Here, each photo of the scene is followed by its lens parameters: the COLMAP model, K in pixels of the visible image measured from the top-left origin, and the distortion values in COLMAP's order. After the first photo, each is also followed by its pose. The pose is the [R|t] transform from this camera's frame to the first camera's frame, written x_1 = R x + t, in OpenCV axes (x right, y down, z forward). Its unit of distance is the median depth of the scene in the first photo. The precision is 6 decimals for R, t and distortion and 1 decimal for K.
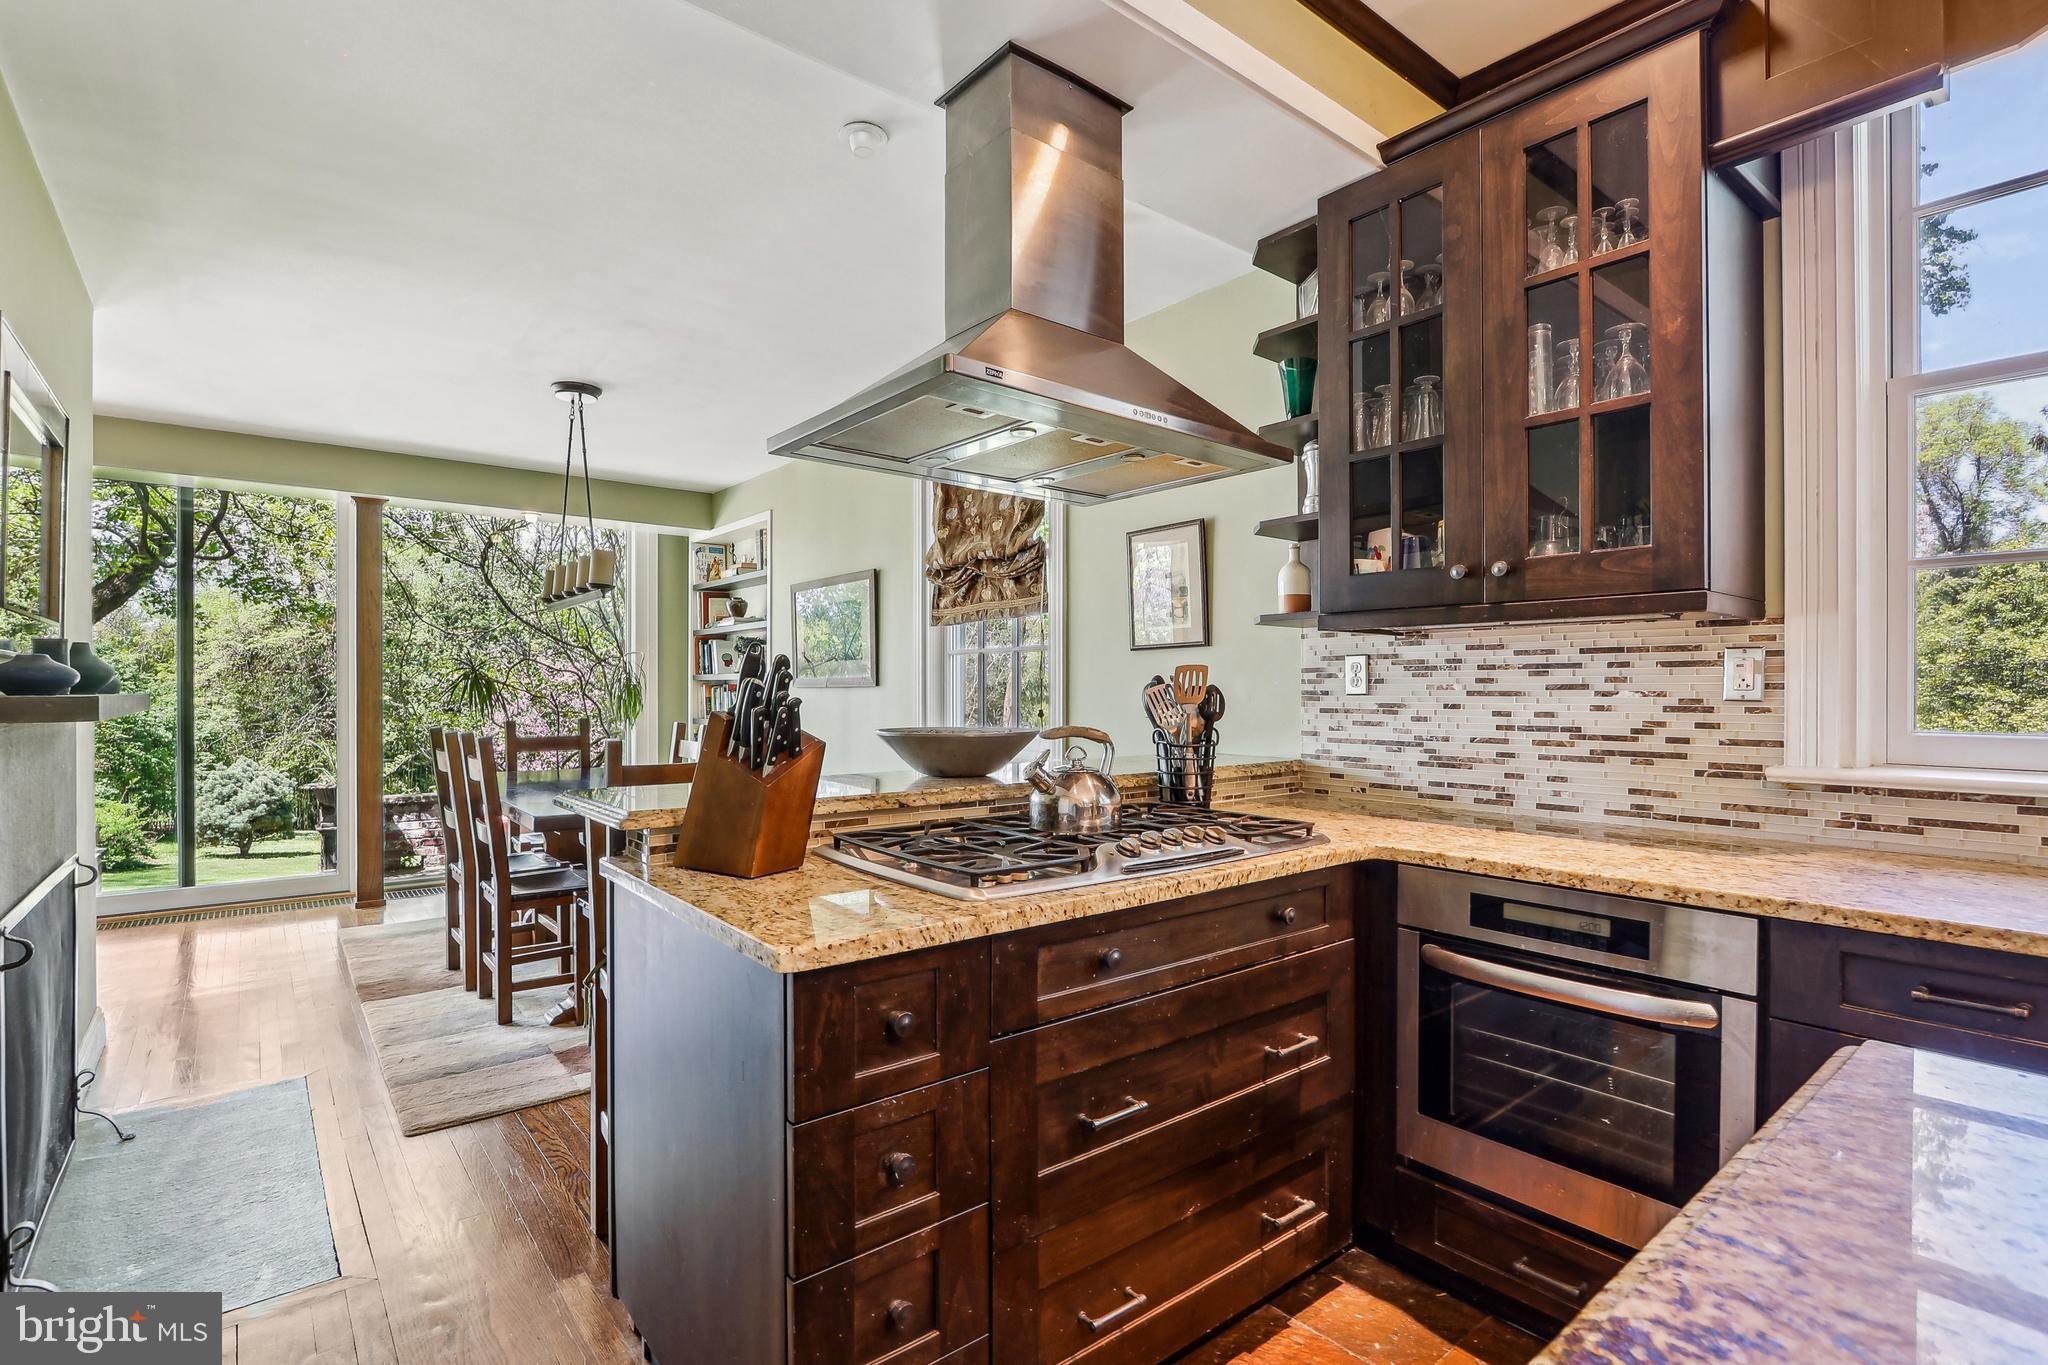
lens RADIAL K [[968.8, 0, 1007.9], [0, 968.8, 666.5], [0, 0, 1]] dist [-0.013284, 0.000374]
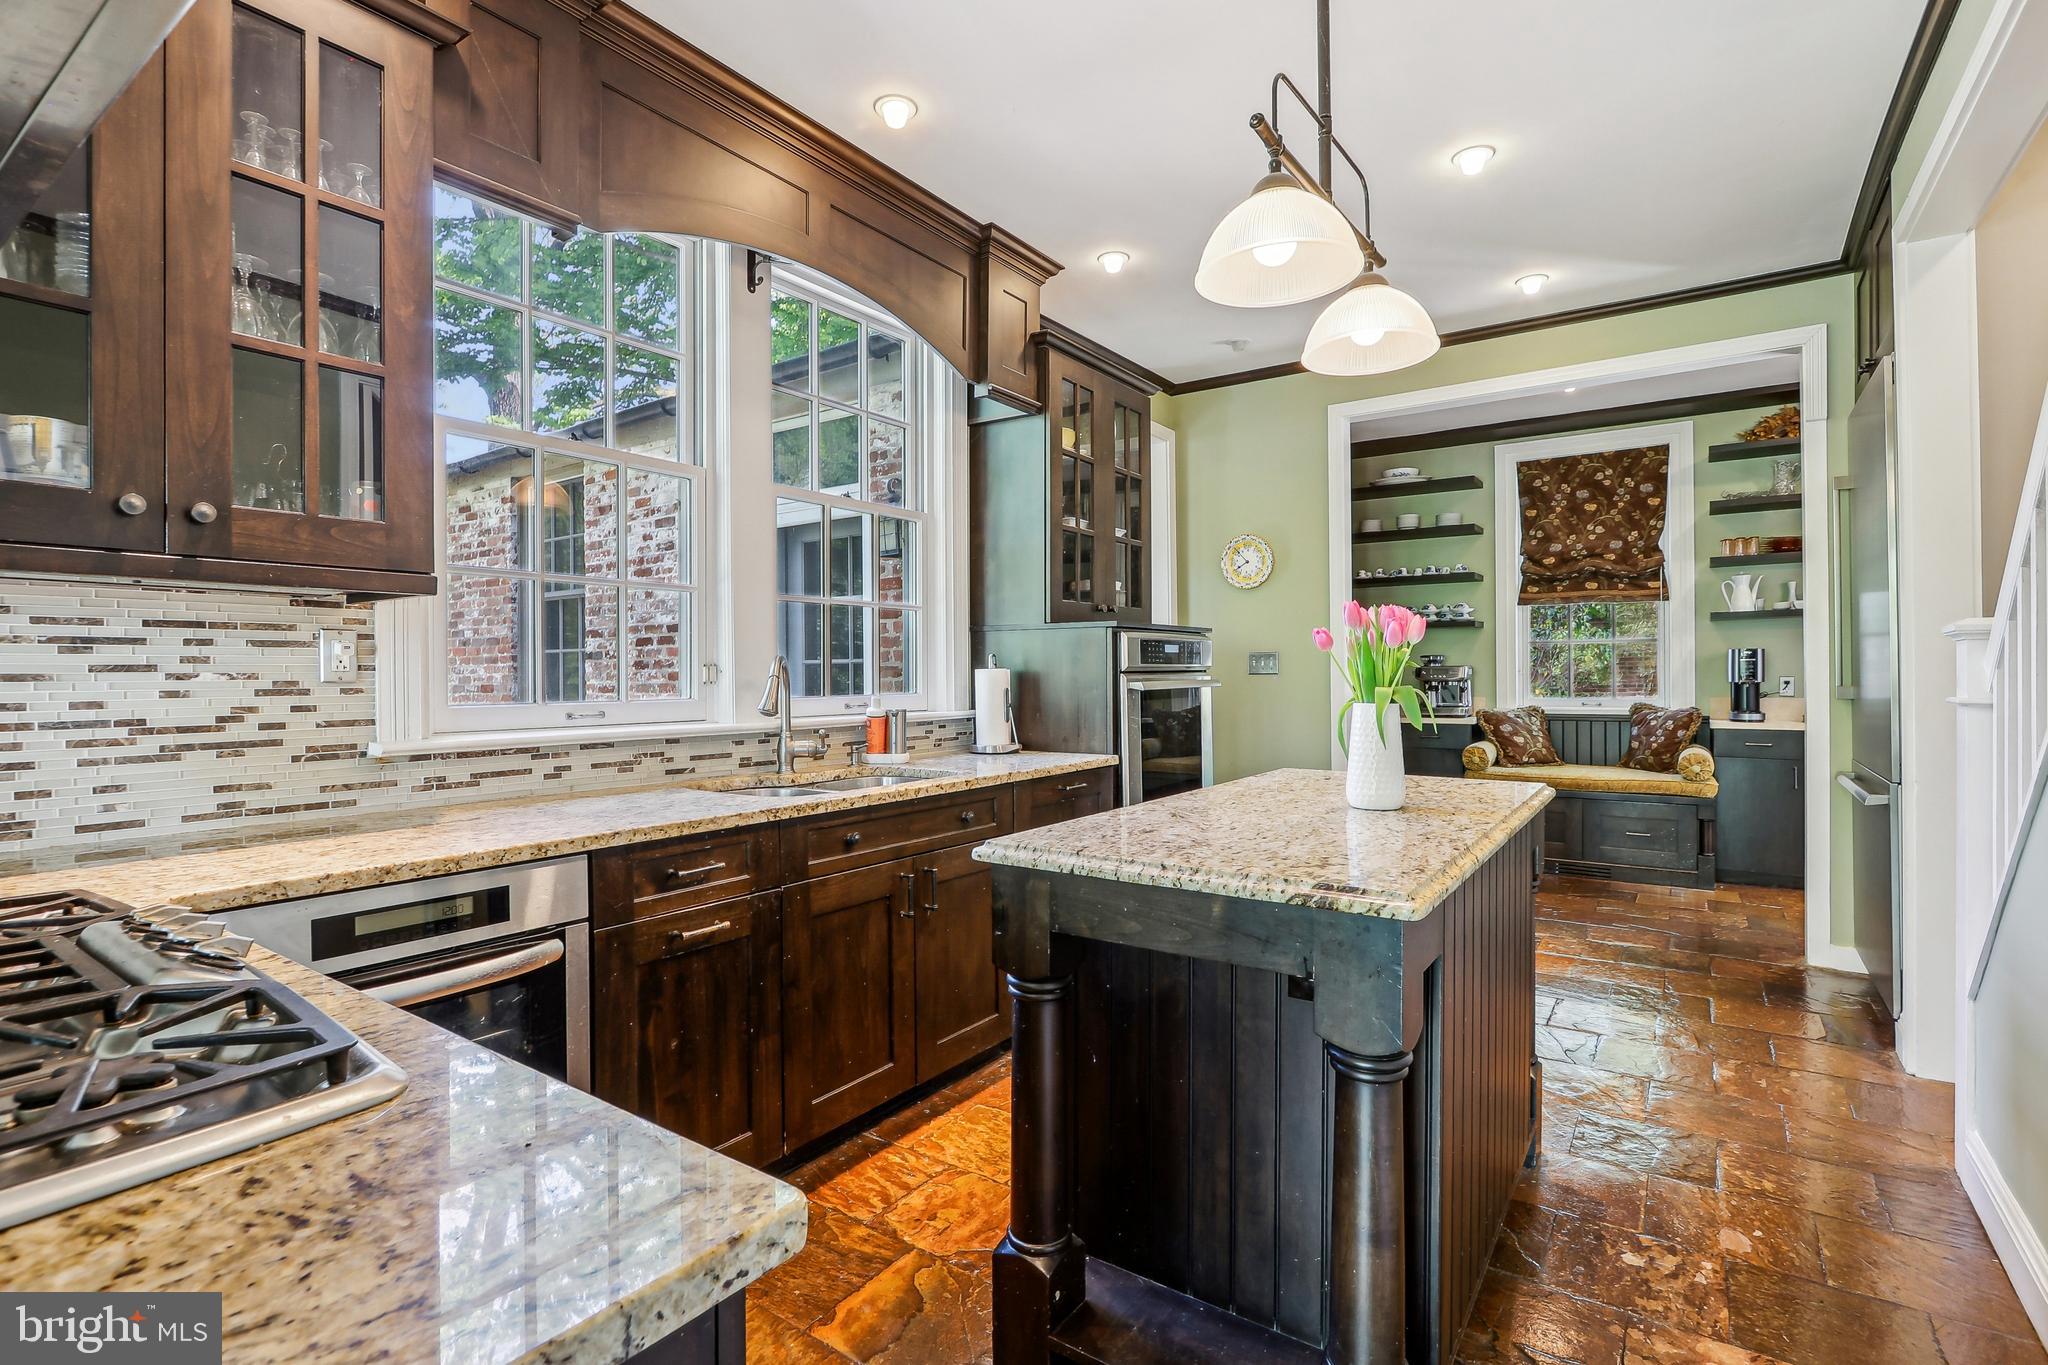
lens RADIAL K [[968.8, 0, 1007.9], [0, 968.8, 666.5], [0, 0, 1]] dist [-0.013284, 0.000374]
pose [[-0.273244, 0.009508, 0.961898, -0.388056], [-0.013600, 0.999813, -0.013746, 0.022452], [-0.961848, -0.016838, -0.273064, 0.573099]]
